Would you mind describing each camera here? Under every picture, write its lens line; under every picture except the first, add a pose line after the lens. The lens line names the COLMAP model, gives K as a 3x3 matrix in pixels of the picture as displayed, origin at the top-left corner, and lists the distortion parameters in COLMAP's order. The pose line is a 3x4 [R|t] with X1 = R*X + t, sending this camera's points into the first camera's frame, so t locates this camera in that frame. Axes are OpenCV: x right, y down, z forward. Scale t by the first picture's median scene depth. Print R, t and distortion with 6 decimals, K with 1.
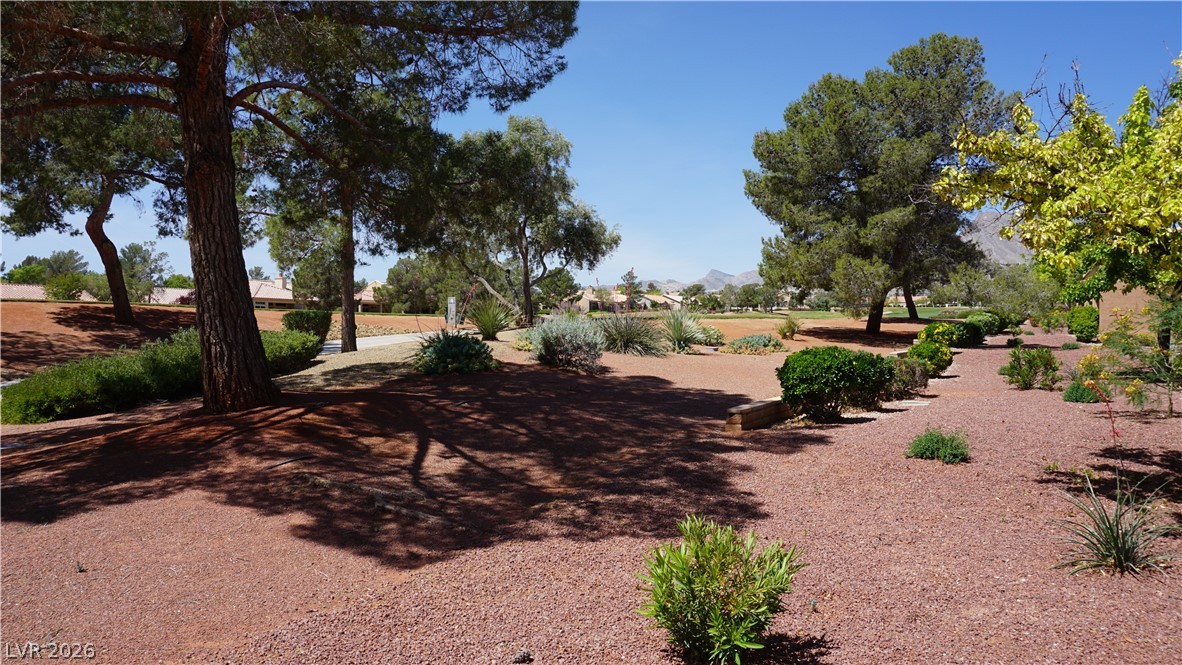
lens RADIAL K [[792.2, 0, 591.0], [0, 792.2, 332.5], [0, 0, 1]] dist [-0.046630, 0.026396]
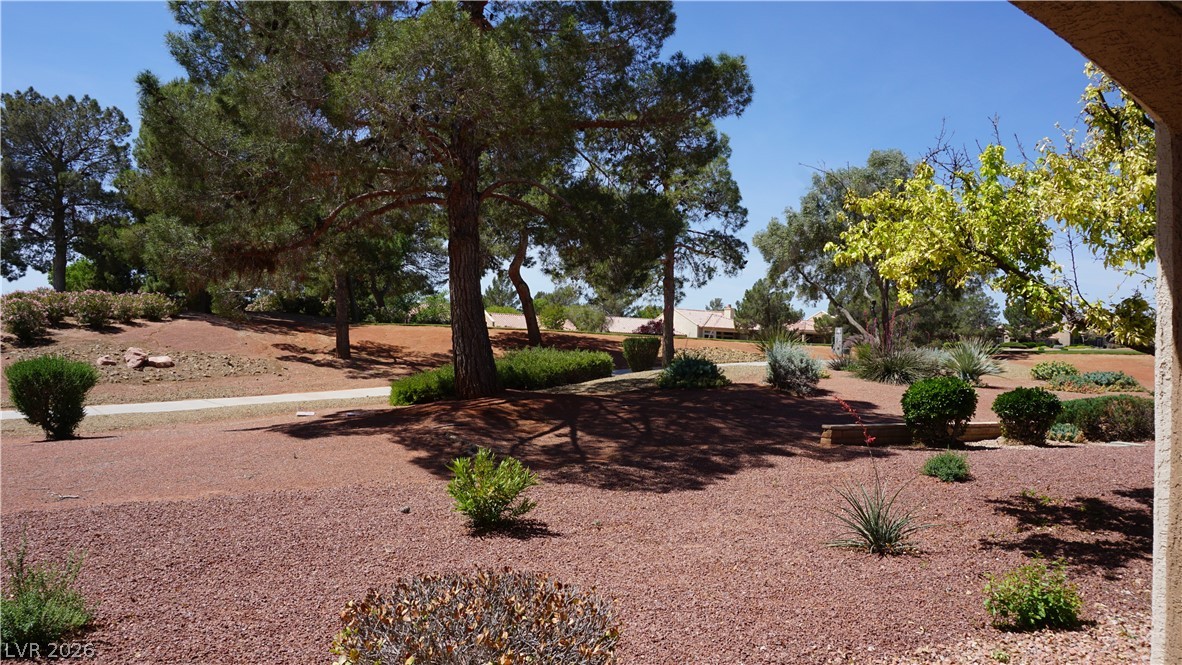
lens RADIAL K [[803.0, 0, 585.5], [0, 803.0, 335.7], [0, 0, 1]] dist [-0.060981, 0.028597]
pose [[0.836314, 0.012598, -0.548107, 0.347055], [-0.031413, 0.999195, -0.024964, 0.004502], [0.547351, 0.038095, 0.836036, -0.106226]]
